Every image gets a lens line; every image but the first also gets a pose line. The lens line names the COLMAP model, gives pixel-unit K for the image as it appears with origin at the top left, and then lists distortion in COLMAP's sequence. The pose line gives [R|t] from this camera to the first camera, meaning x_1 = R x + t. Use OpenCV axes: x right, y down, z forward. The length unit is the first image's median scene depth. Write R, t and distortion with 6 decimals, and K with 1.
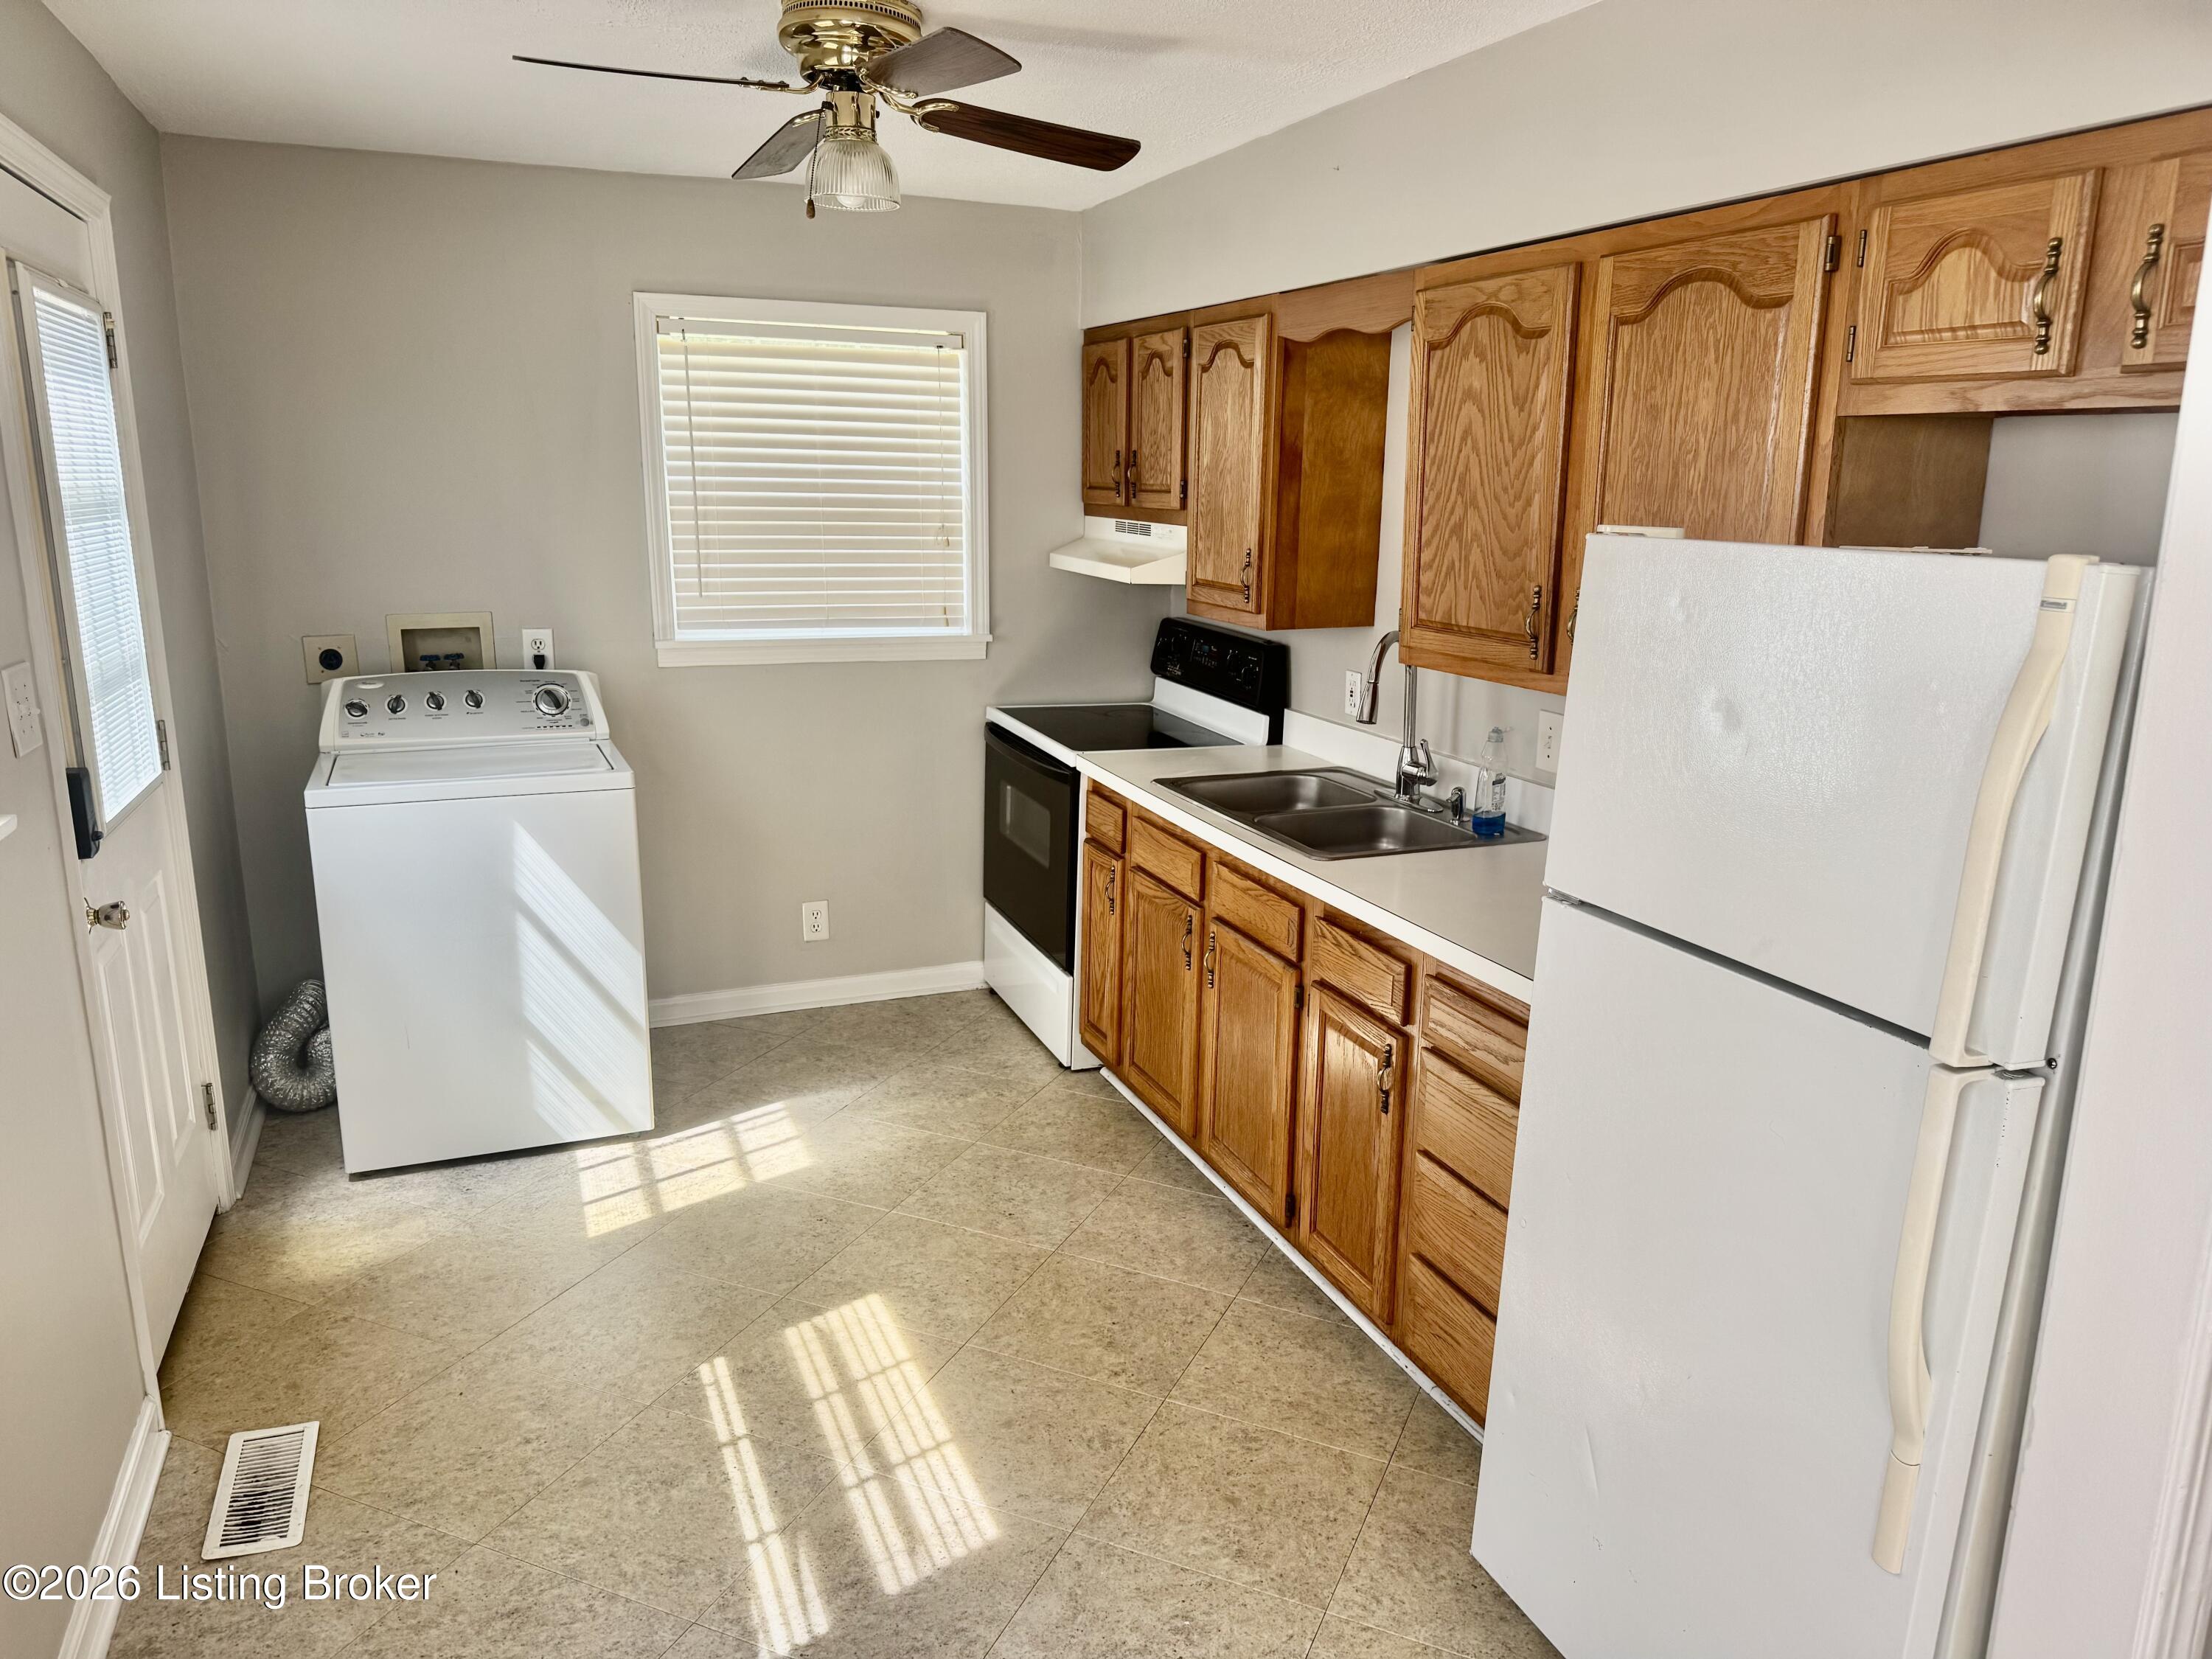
lens RADIAL K [[1551.5, 0, 1123.6], [0, 1551.5, 837.9], [0, 0, 1]] dist [0.149265, -0.218516]
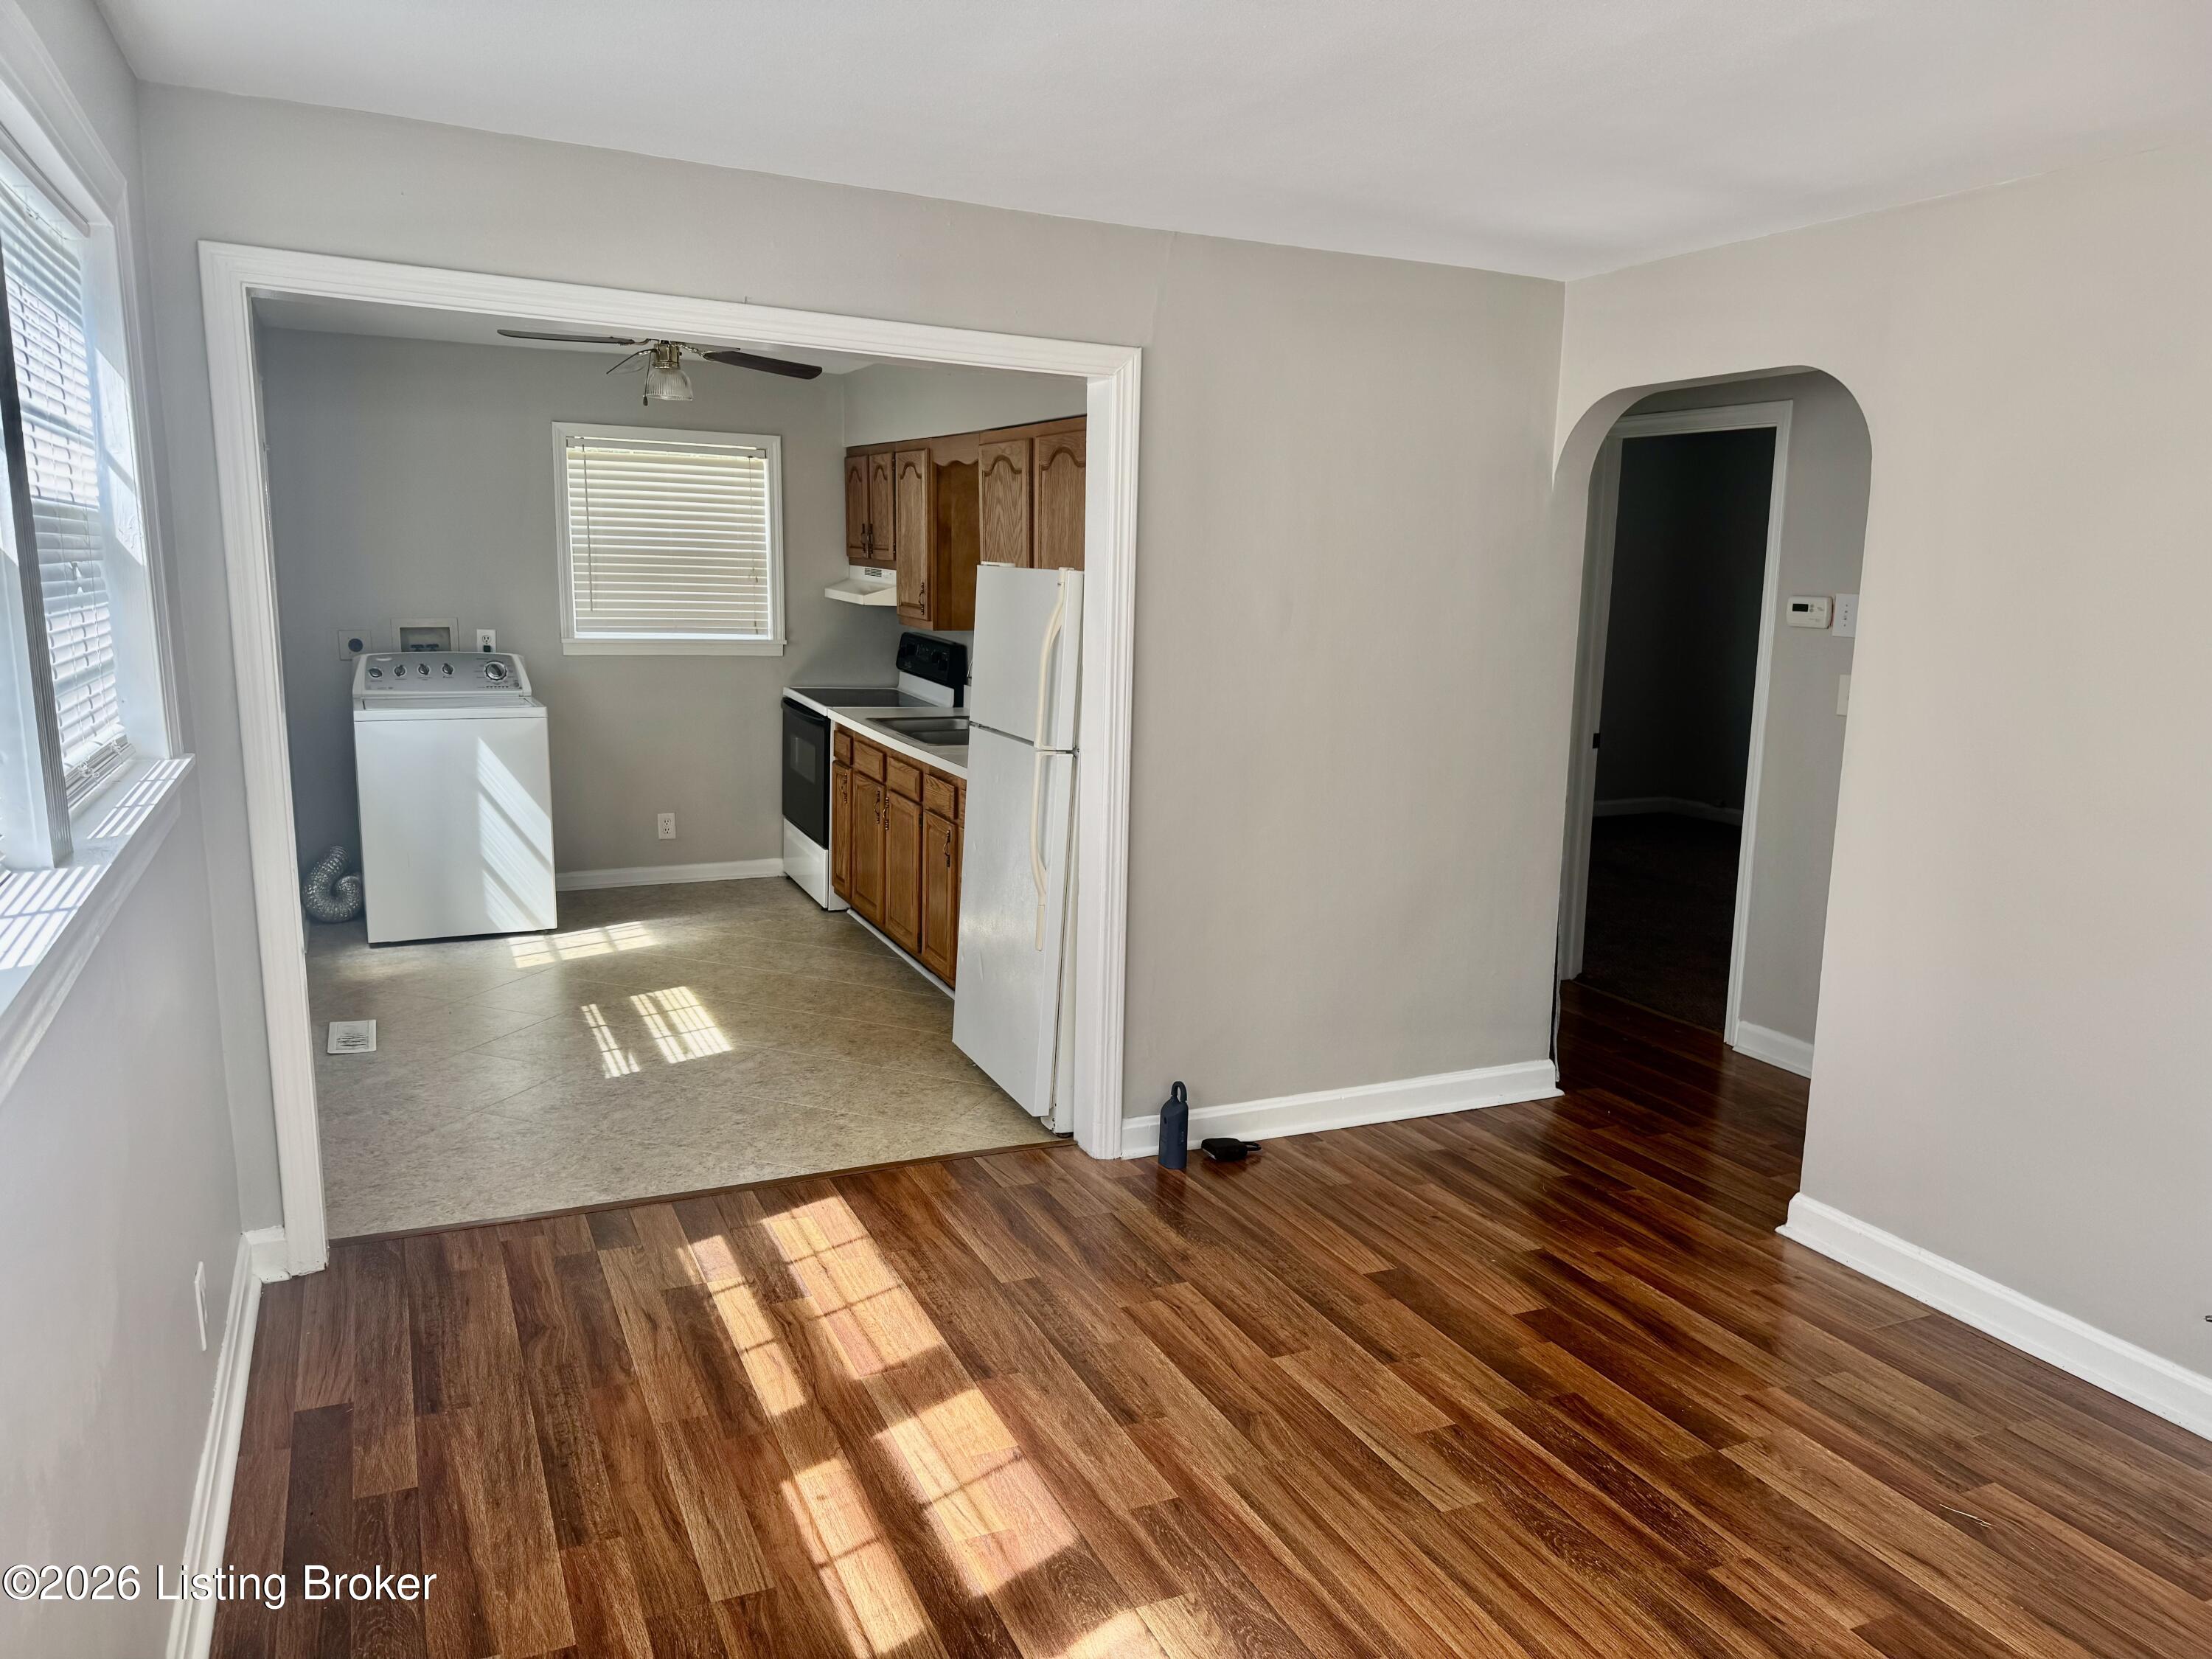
lens RADIAL K [[1551.5, 0, 1123.6], [0, 1551.5, 837.9], [0, 0, 1]] dist [0.149265, -0.218516]
pose [[0.998593, 0.002973, 0.052945, 0.235207], [-0.000584, 0.998983, -0.045080, 0.189187], [-0.053026, 0.044986, 0.997579, -0.777059]]
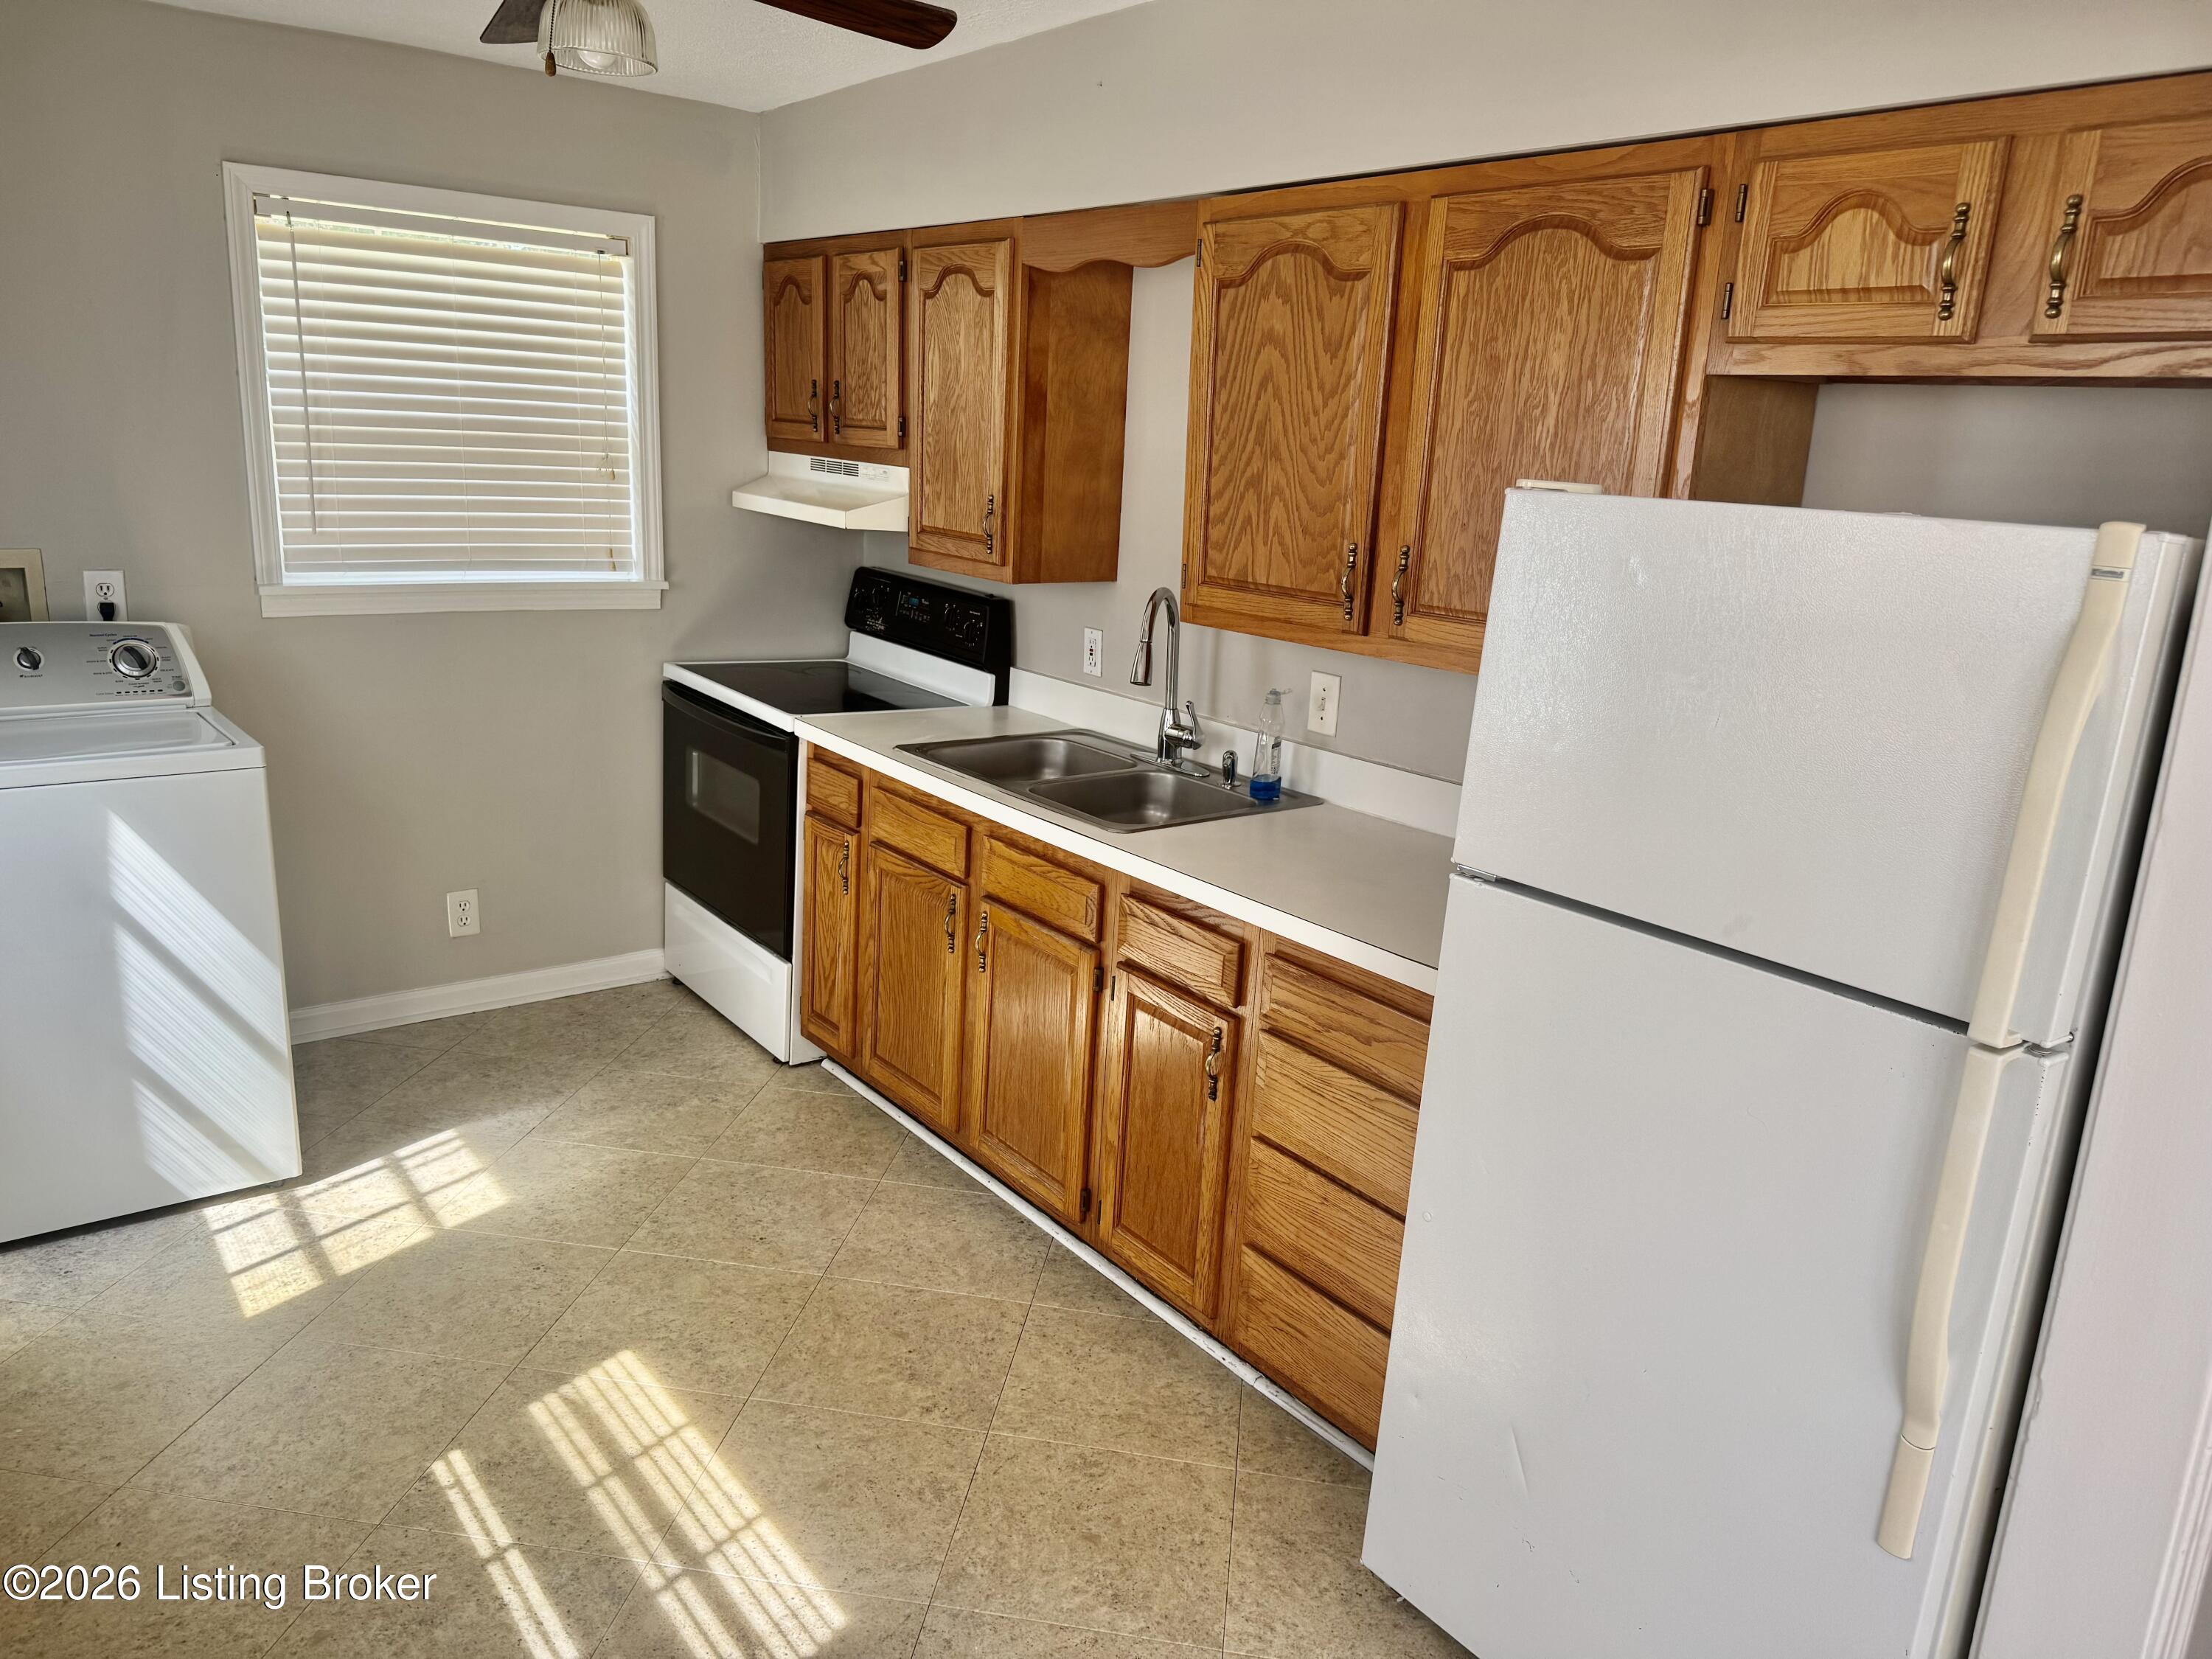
lens RADIAL K [[1554.3, 0, 1106.0], [0, 1554.3, 829.5], [0, 0, 1]] dist [0.148738, -0.236251]
pose [[0.965028, -0.030813, 0.260329, -0.114742], [0.023925, 0.999276, 0.029589, -0.014248], [-0.261052, -0.022326, 0.965067, 0.092138]]
